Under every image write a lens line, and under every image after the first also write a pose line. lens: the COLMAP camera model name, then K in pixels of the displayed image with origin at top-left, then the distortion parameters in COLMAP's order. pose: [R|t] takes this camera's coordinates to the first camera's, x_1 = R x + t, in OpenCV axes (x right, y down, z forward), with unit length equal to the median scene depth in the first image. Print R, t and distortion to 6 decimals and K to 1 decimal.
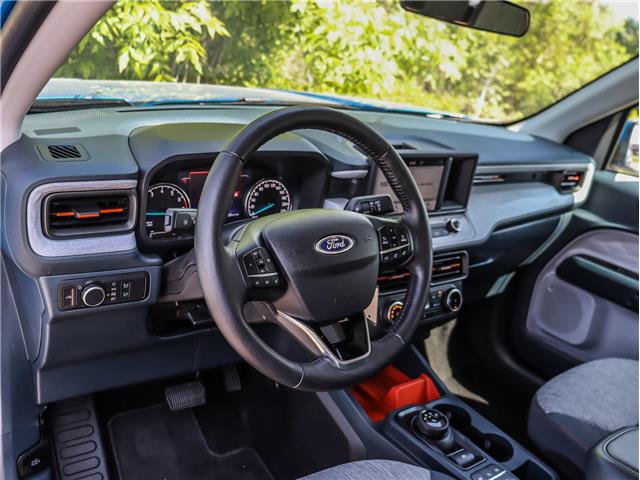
lens RADIAL K [[588.5, 0, 320.0], [0, 588.5, 240.0], [0, 0, 1]] dist [-0.119061, 0.004578]
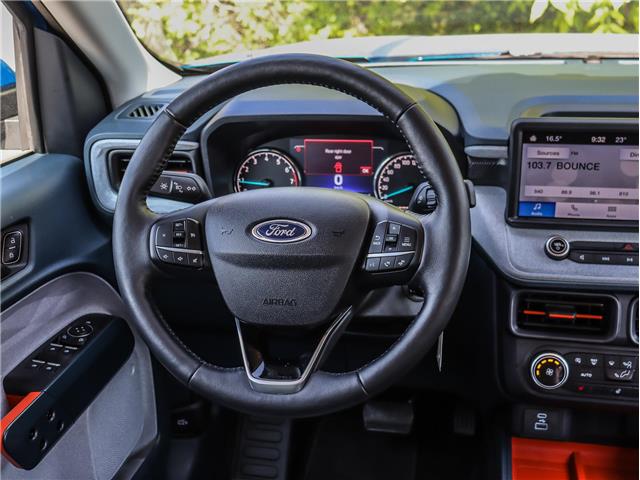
lens RADIAL K [[742.7, 0, 320.0], [0, 742.7, 240.0], [0, 0, 1]] dist [-0.070299, 0.036598]
pose [[0.661445, 0.129398, -0.738747, 0.500577], [-0.131992, 0.989714, 0.055176, -0.026544], [0.738288, 0.061013, 0.671721, 0.235271]]
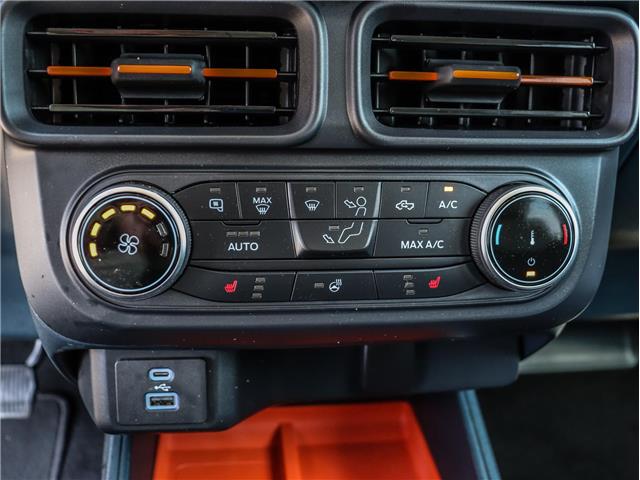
lens RADIAL K [[626.9, 0, 317.6], [0, 626.9, 252.7], [0, 0, 1]] dist [-0.180583, 0.226564]
pose [[0.865251, 0.115282, -0.487905, 0.272368], [-0.087991, 0.993017, 0.078587, 0.097794], [0.493557, -0.025066, 0.869352, 0.771712]]
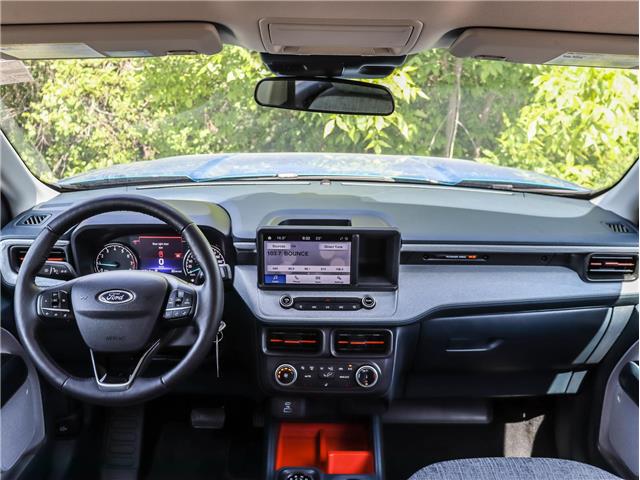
lens RADIAL K [[626.9, 0, 317.6], [0, 626.9, 252.7], [0, 0, 1]] dist [-0.180583, 0.226564]
pose [[0.797542, 0.067006, -0.599530, 0.784991], [-0.110078, 0.993292, -0.035420, -0.059797], [0.593135, 0.094244, 0.799568, 0.081556]]
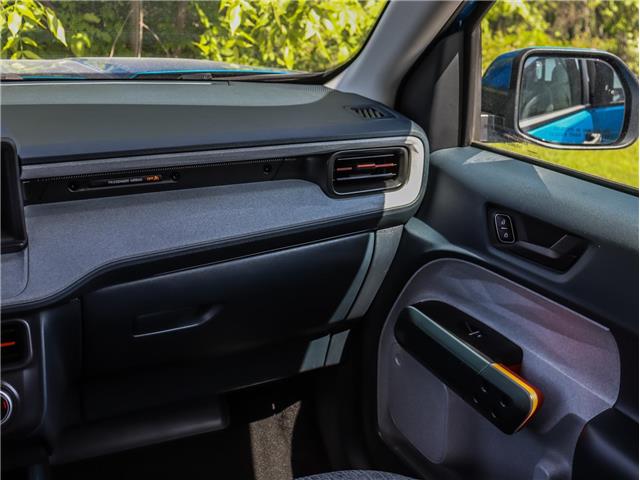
lens RADIAL K [[742.7, 0, 320.0], [0, 742.7, 240.0], [0, 0, 1]] dist [-0.070299, 0.036598]
pose [[0.972389, -0.036113, -0.230553, 0.700474], [0.033435, 0.999320, -0.015513, -0.036462], [0.230957, 0.007376, 0.972936, 0.392640]]
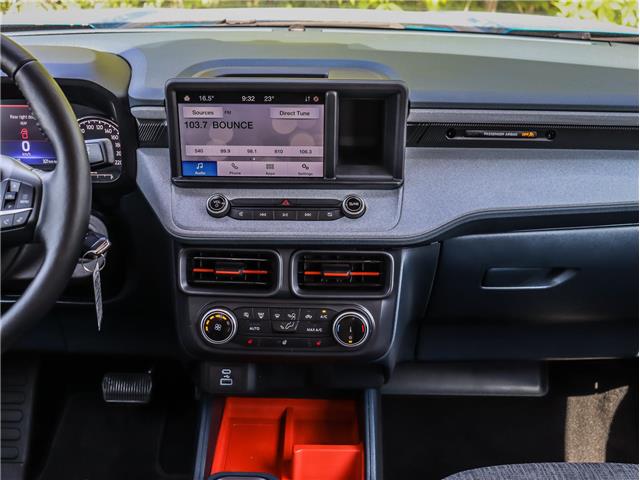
lens RADIAL K [[742.7, 0, 320.0], [0, 742.7, 240.0], [0, 0, 1]] dist [-0.070299, 0.036598]
pose [[0.792852, 0.120105, -0.597462, 0.653787], [-0.110463, 0.992470, 0.052923, -0.026137], [0.599319, 0.024038, 0.800149, 0.361653]]
